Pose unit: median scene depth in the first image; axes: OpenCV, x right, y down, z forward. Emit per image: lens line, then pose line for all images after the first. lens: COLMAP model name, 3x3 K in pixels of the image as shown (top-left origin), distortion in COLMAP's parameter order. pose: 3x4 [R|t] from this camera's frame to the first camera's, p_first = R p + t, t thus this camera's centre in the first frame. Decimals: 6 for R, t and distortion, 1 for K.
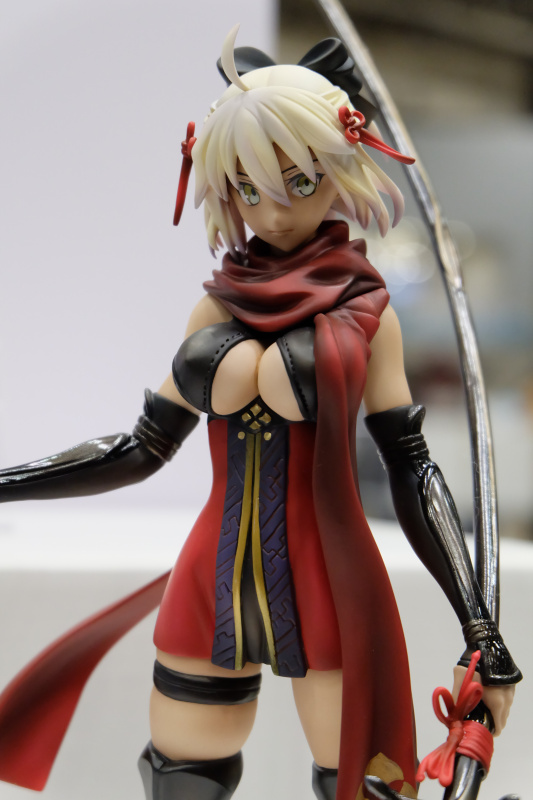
lens RADIAL K [[1707.2, 0, 267.0], [0, 1707.2, 399.9], [0, 0, 1]] dist [0.000369, 0.000000]
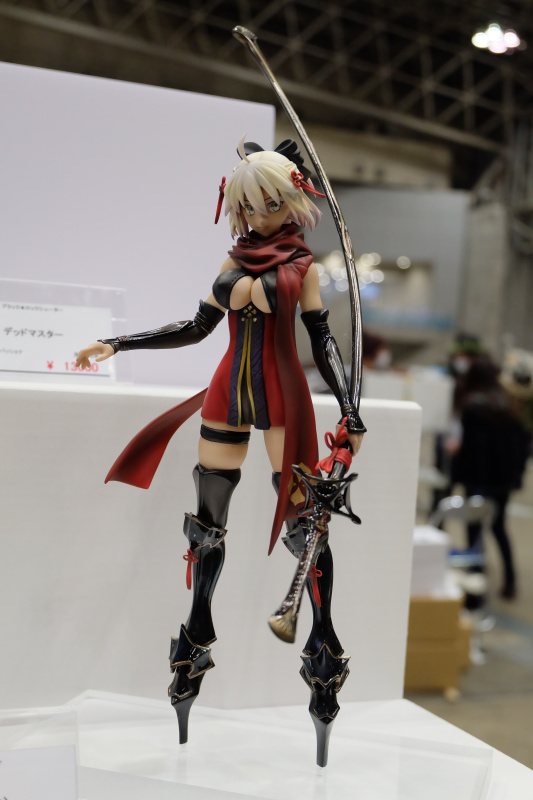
lens RADIAL K [[1124.5, 0, 265.0], [0, 1124.5, 400.3], [0, 0, 1]] dist [-0.048211, 0.000000]
pose [[0.999591, 0.025356, -0.013243, 0.034653], [-0.024975, 0.999291, 0.028186, 0.082339], [0.013949, -0.027844, 0.999515, -0.444495]]
